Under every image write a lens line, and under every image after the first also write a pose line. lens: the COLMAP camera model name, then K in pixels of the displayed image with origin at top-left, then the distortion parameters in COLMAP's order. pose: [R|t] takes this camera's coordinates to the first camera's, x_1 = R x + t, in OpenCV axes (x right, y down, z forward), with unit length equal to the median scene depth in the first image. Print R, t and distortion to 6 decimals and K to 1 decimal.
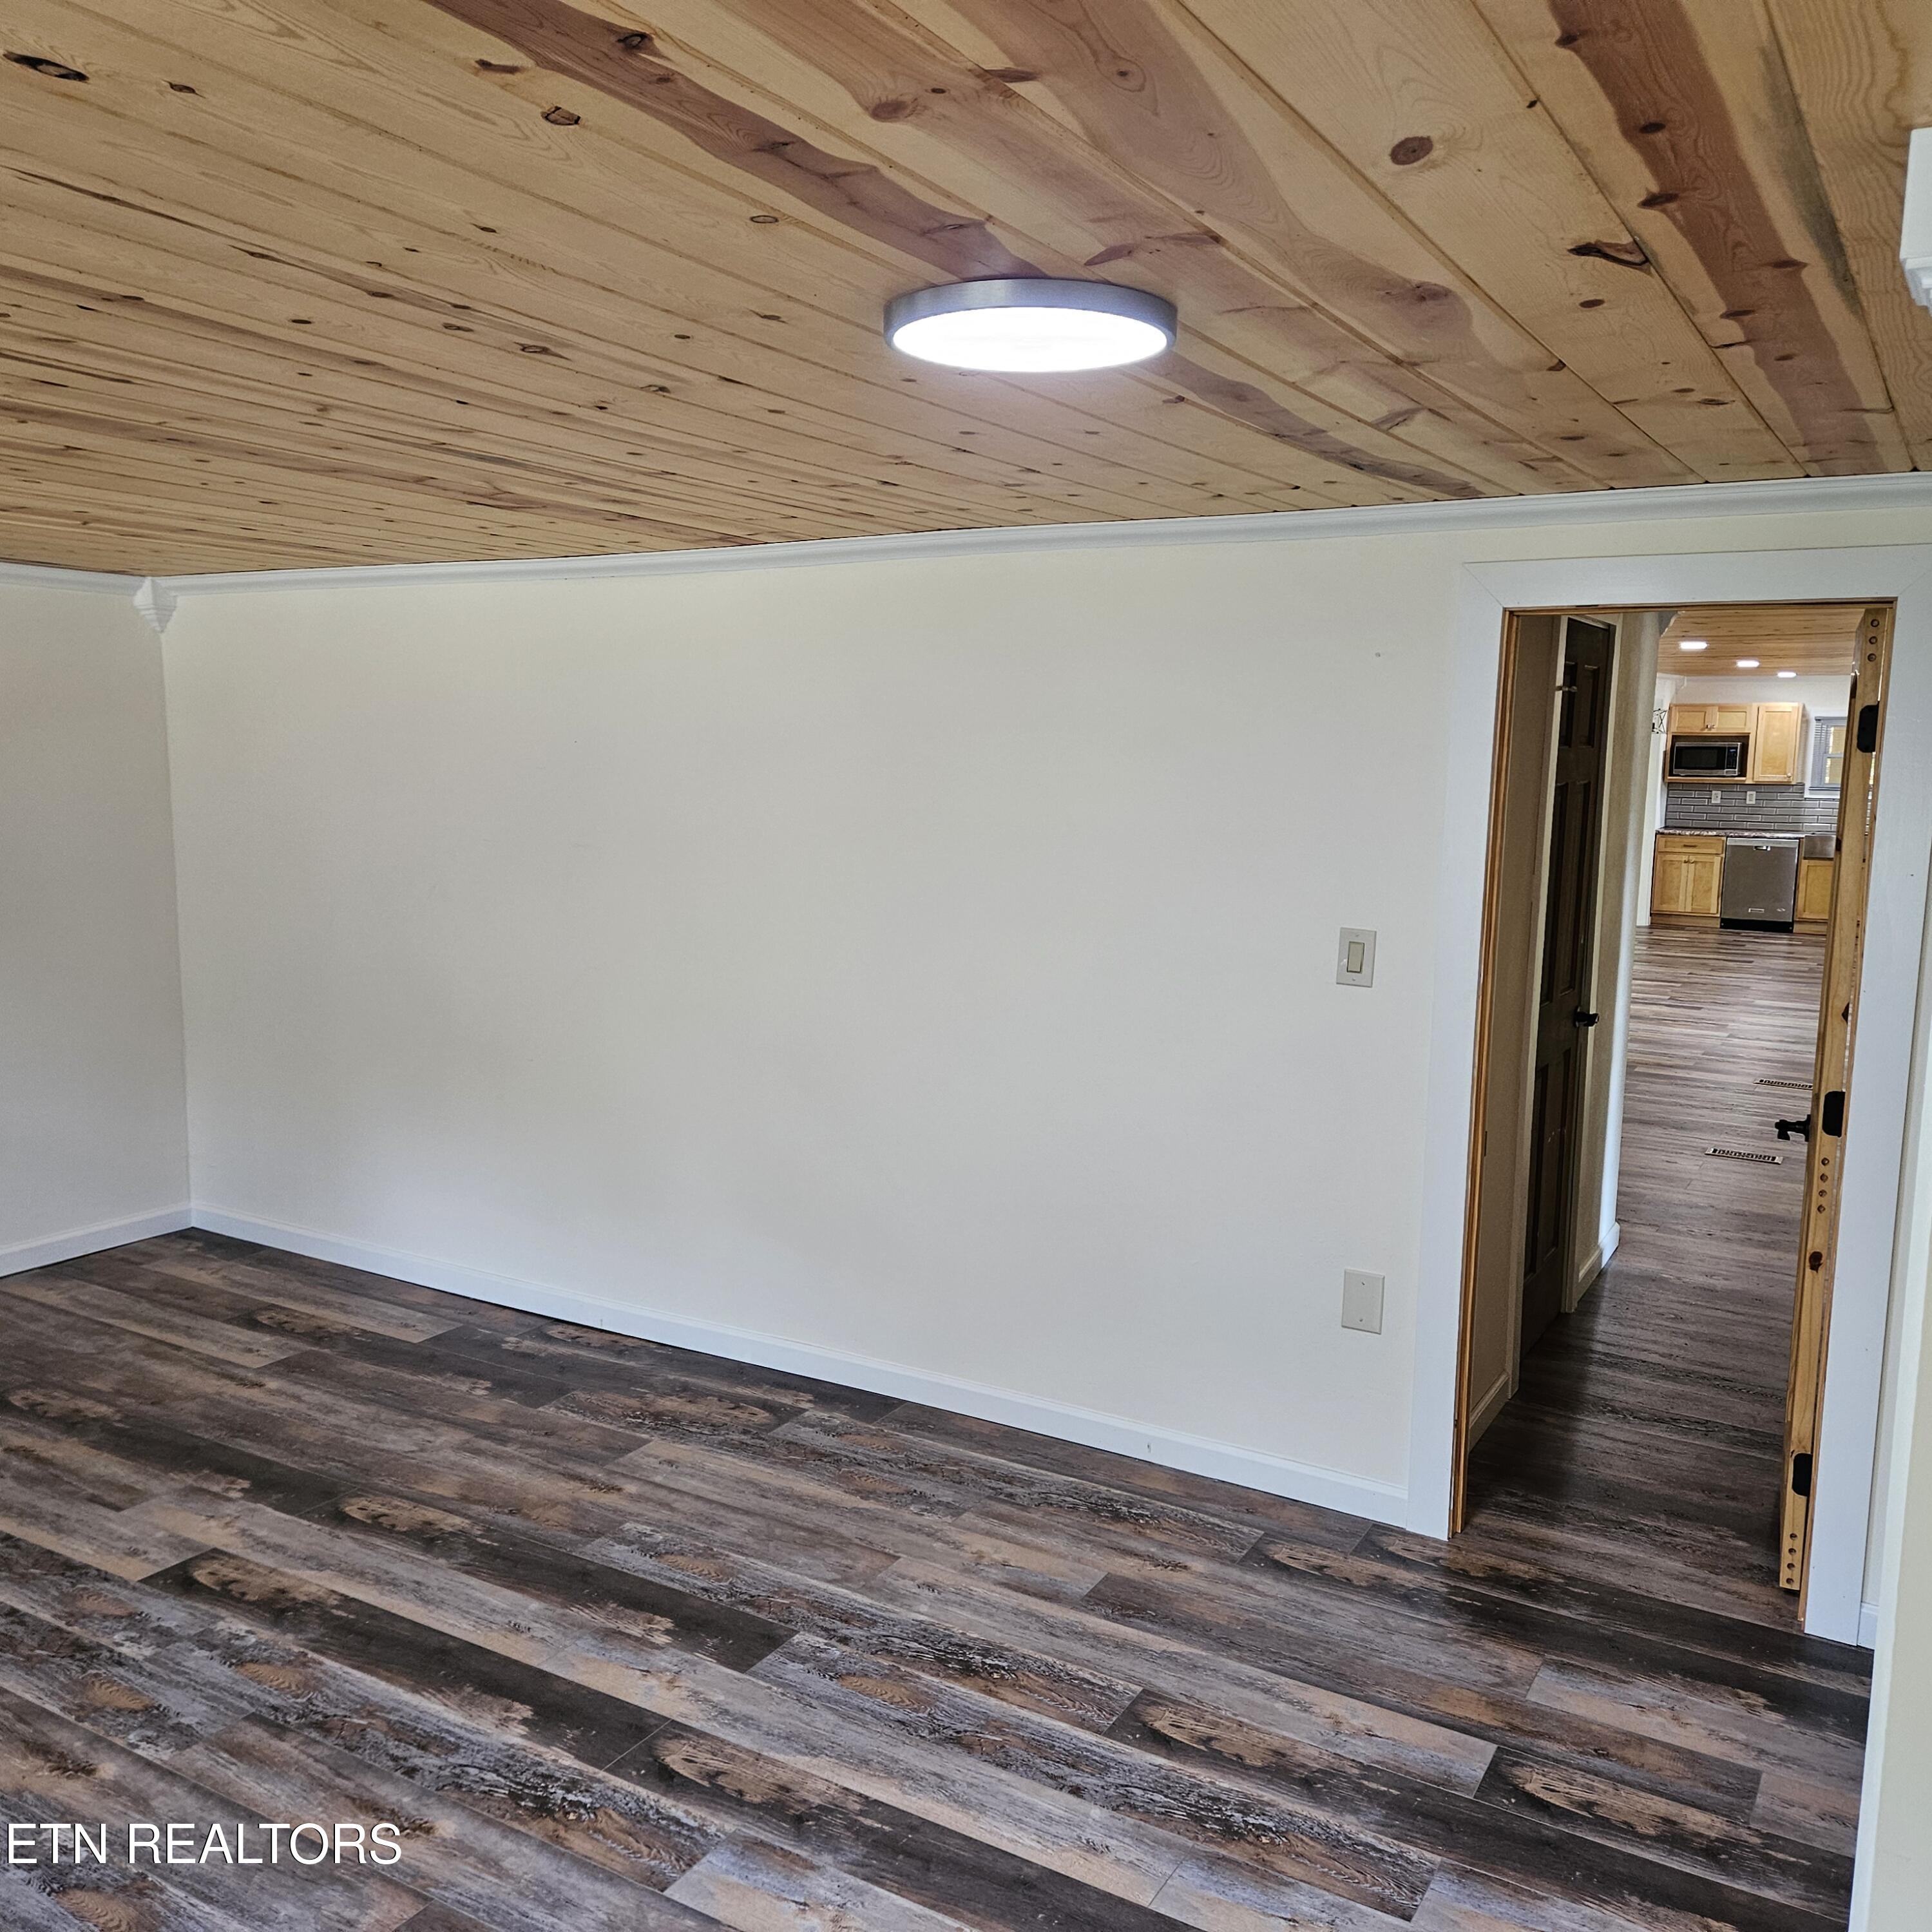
lens RADIAL K [[1708.5, 0, 956.9], [0, 1708.5, 970.8], [0, 0, 1]] dist [0.081089, -0.066658]
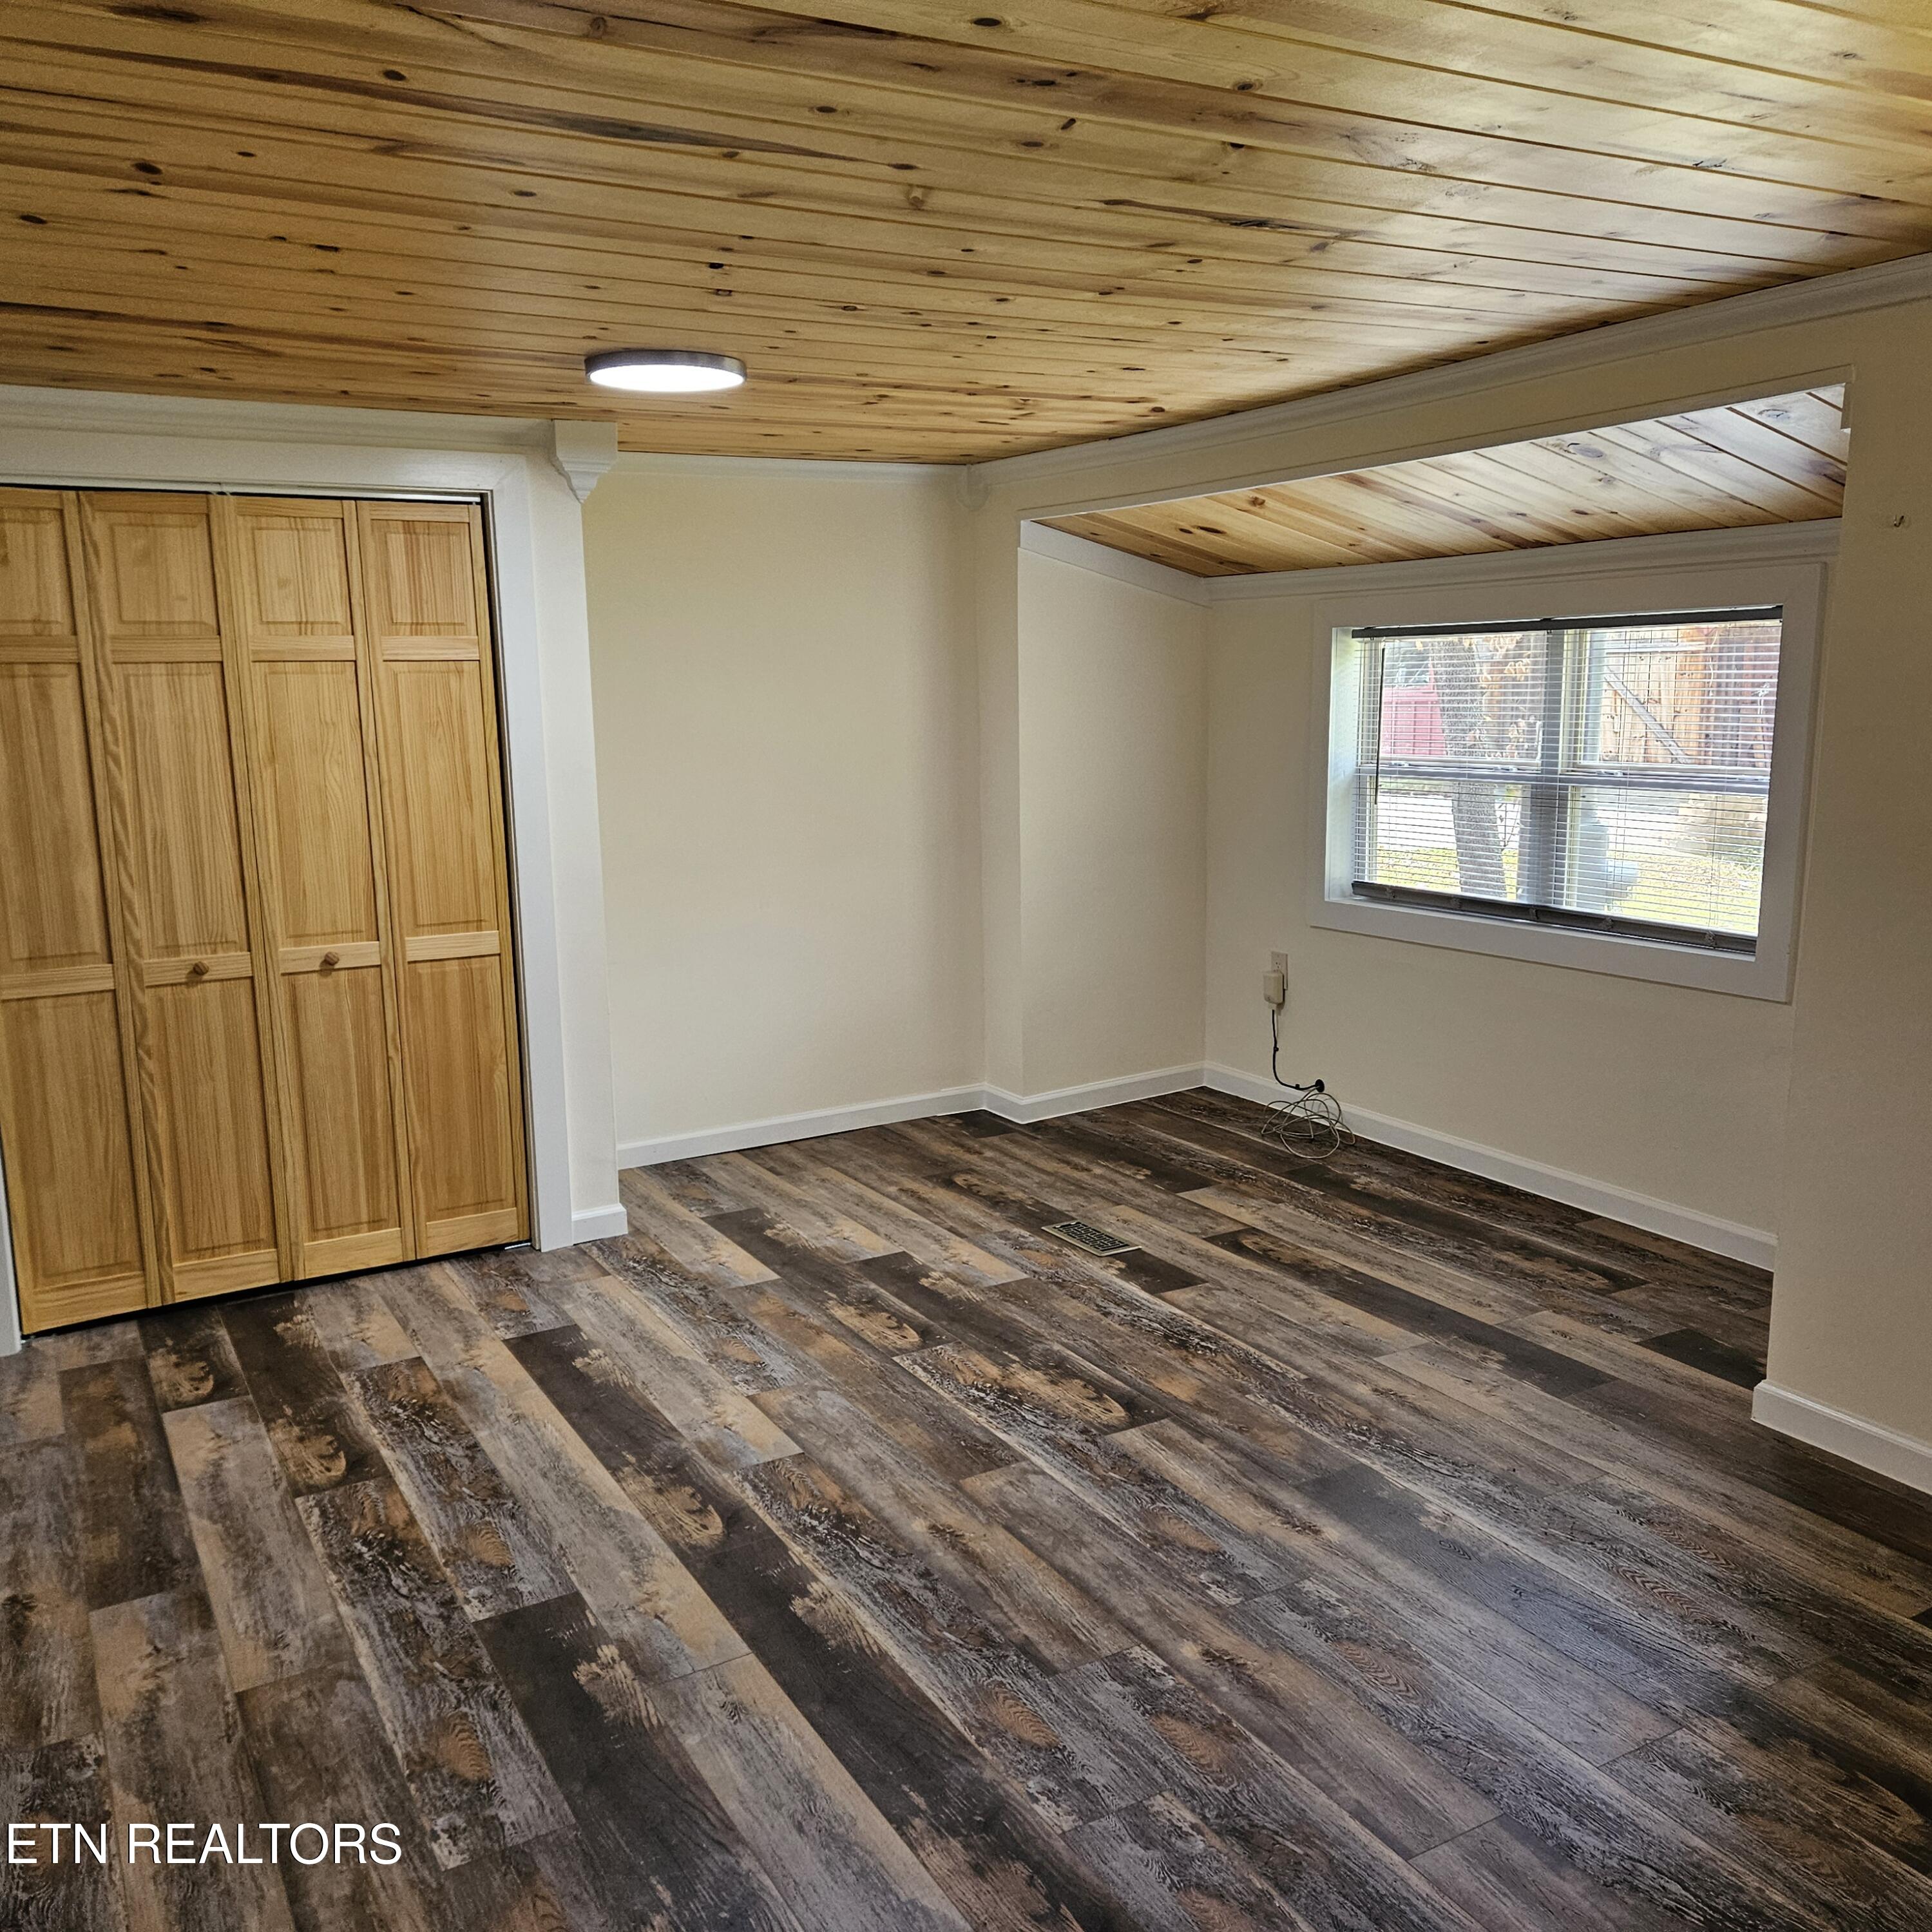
lens RADIAL K [[1708.5, 0, 964.0], [0, 1708.5, 966.6], [0, 0, 1]] dist [0.081089, -0.066658]
pose [[-0.865993, -0.086418, 0.492533, -0.787171], [0.068761, 0.955019, 0.288464, -0.183068], [-0.495306, 0.283675, -0.821097, 1.679555]]
